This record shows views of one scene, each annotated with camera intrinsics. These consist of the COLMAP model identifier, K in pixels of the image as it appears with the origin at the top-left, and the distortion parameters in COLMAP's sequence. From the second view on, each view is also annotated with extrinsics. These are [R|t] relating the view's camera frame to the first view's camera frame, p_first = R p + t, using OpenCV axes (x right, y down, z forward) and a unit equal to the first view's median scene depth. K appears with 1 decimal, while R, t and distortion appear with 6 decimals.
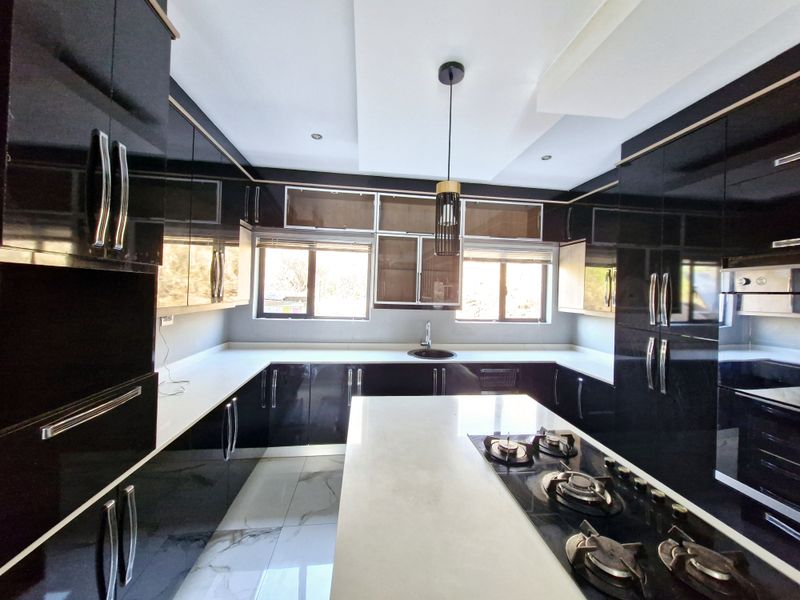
lens RADIAL K [[313.4, 0, 406.1], [0, 313.4, 289.3], [0, 0, 1]] dist [0.000315, -0.000310]
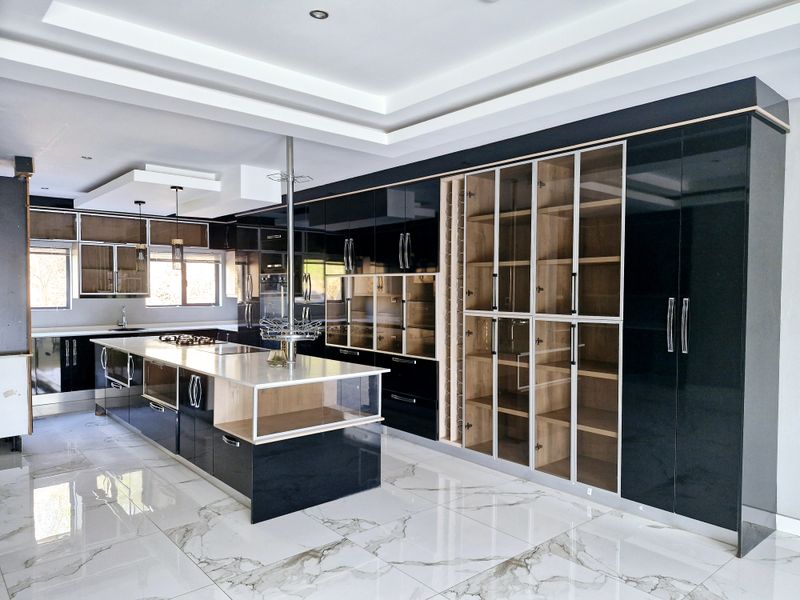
lens RADIAL K [[555.3, 0, 402.7], [0, 555.3, 303.7], [0, 0, 1]] dist [0.095247, -0.129827]
pose [[0.830881, -0.038782, 0.555097, -0.277836], [0.013959, 0.998707, 0.048881, -0.014785], [-0.556275, -0.032865, 0.830348, -1.682429]]
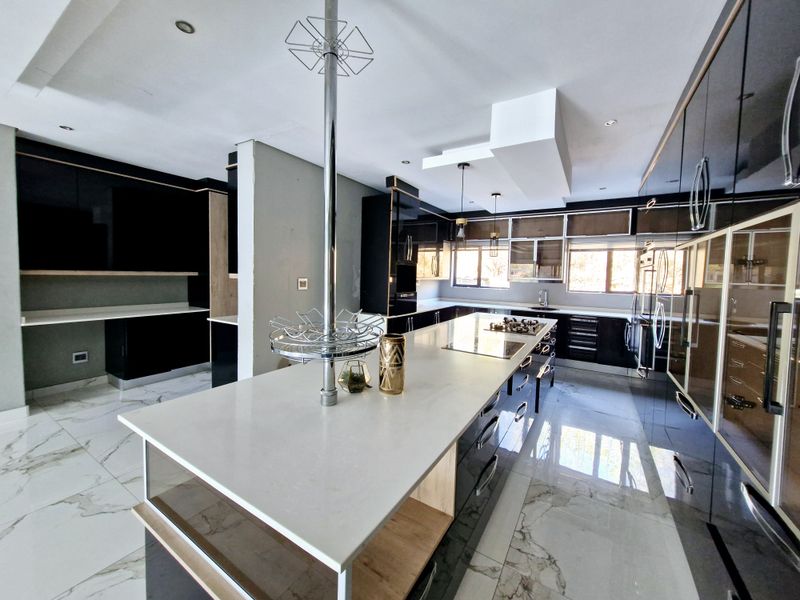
lens RADIAL K [[313.4, 0, 406.1], [0, 313.4, 289.3], [0, 0, 1]] dist [0.000315, -0.000310]
pose [[0.780582, 0.019077, -0.624762, 0.530829], [0.002729, 0.999421, 0.033927, 0.039165], [0.625047, -0.028187, 0.780078, -0.733340]]
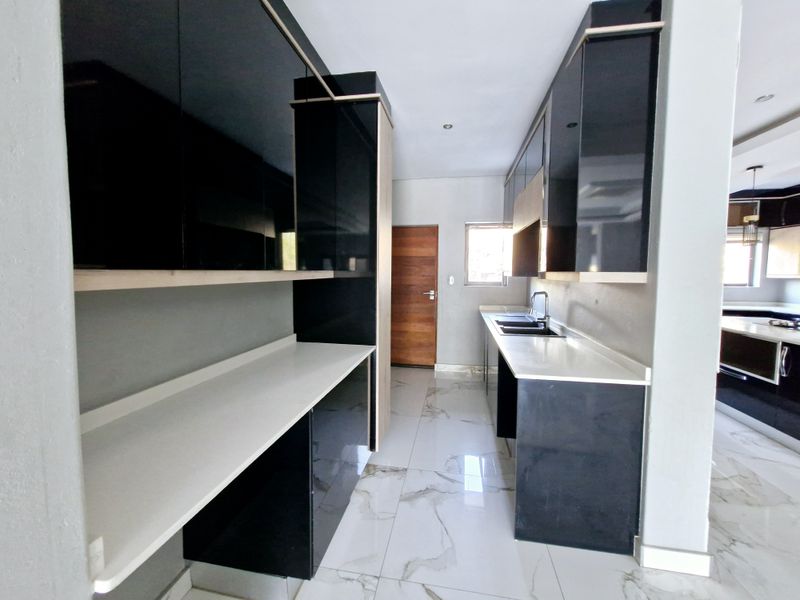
lens RADIAL K [[313.4, 0, 406.1], [0, 313.4, 289.3], [0, 0, 1]] dist [0.000315, -0.000310]
pose [[0.955639, -0.002520, -0.294528, -0.666190], [0.020281, 0.998153, 0.057264, 0.011339], [0.293840, -0.060697, 0.953926, -0.829417]]
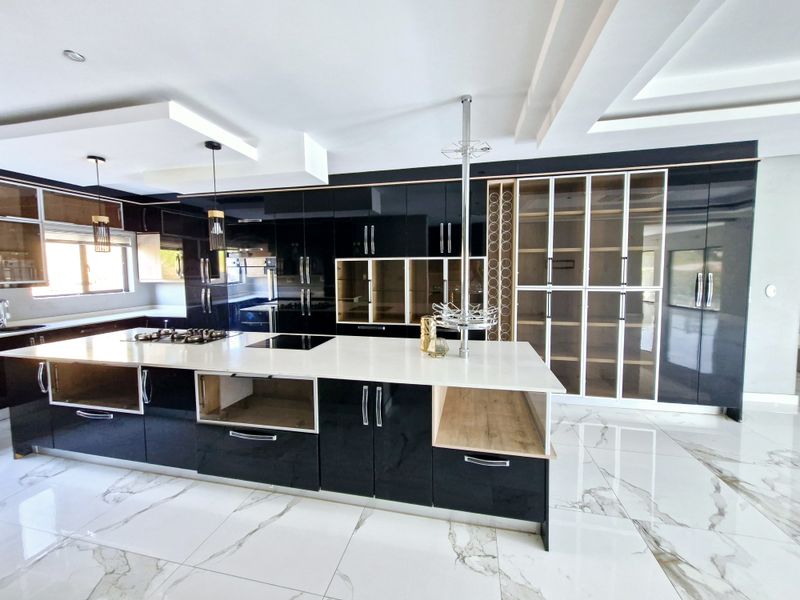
lens RADIAL K [[313.4, 0, 406.1], [0, 313.4, 289.3], [0, 0, 1]] dist [0.000315, -0.000310]
pose [[0.336237, -0.093472, 0.937127, -0.445515], [0.011095, 0.995387, 0.095303, -0.017724], [-0.941712, -0.021647, 0.335723, -0.602408]]
